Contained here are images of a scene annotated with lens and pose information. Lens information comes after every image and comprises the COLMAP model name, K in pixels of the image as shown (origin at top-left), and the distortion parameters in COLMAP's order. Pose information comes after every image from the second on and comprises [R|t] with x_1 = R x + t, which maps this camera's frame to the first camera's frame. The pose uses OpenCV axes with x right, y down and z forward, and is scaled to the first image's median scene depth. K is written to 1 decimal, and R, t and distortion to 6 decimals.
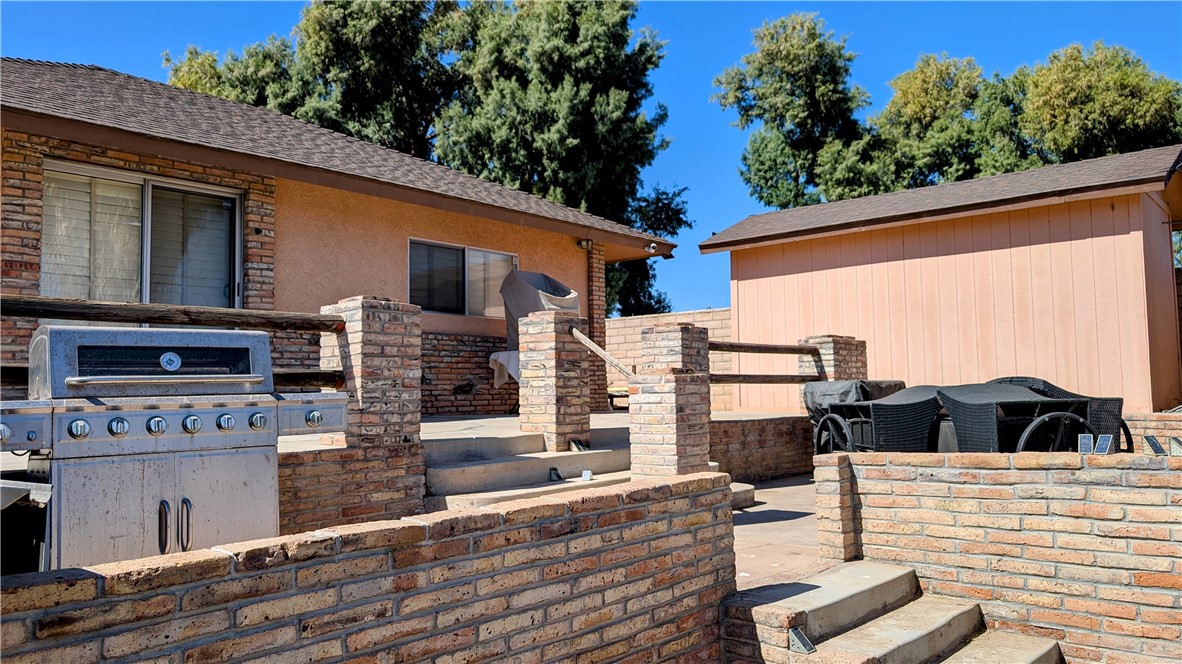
lens RADIAL K [[864.4, 0, 591.0], [0, 864.4, 332.0], [0, 0, 1]] dist [-0.001583, -0.006482]
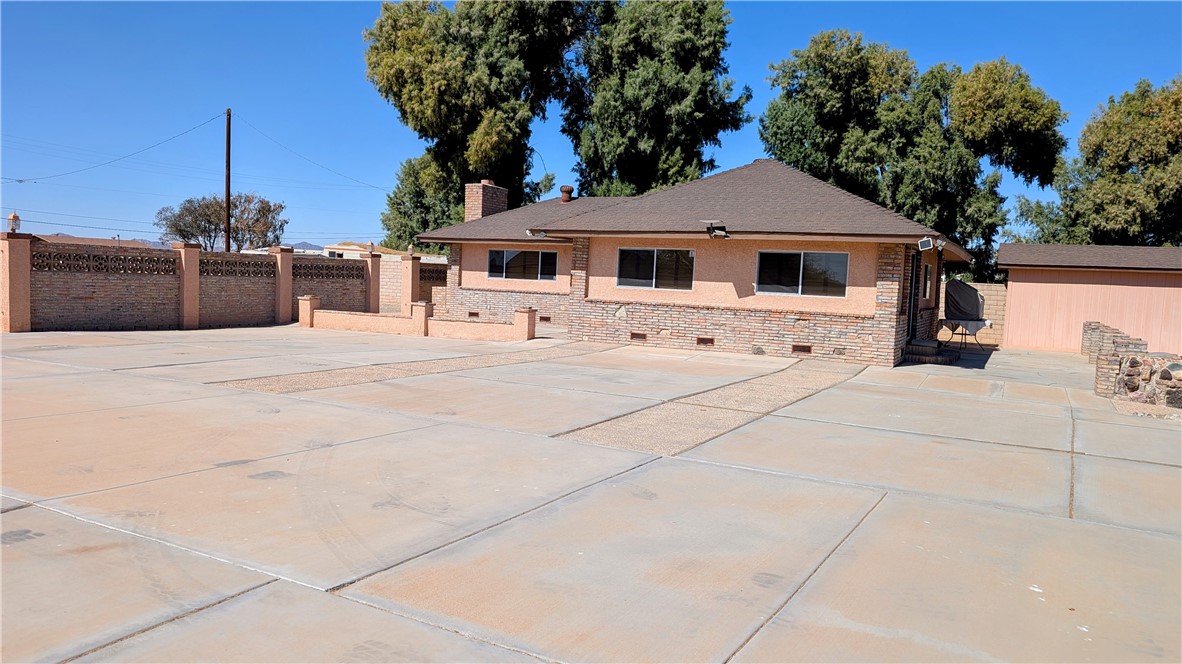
lens RADIAL K [[864.4, 0, 591.0], [0, 864.4, 332.0], [0, 0, 1]] dist [-0.001583, -0.006482]
pose [[0.966833, 0.042306, 0.251883, -0.469374], [-0.076727, 0.988745, 0.128441, -0.043772], [-0.243614, -0.143508, 0.959196, -0.269398]]
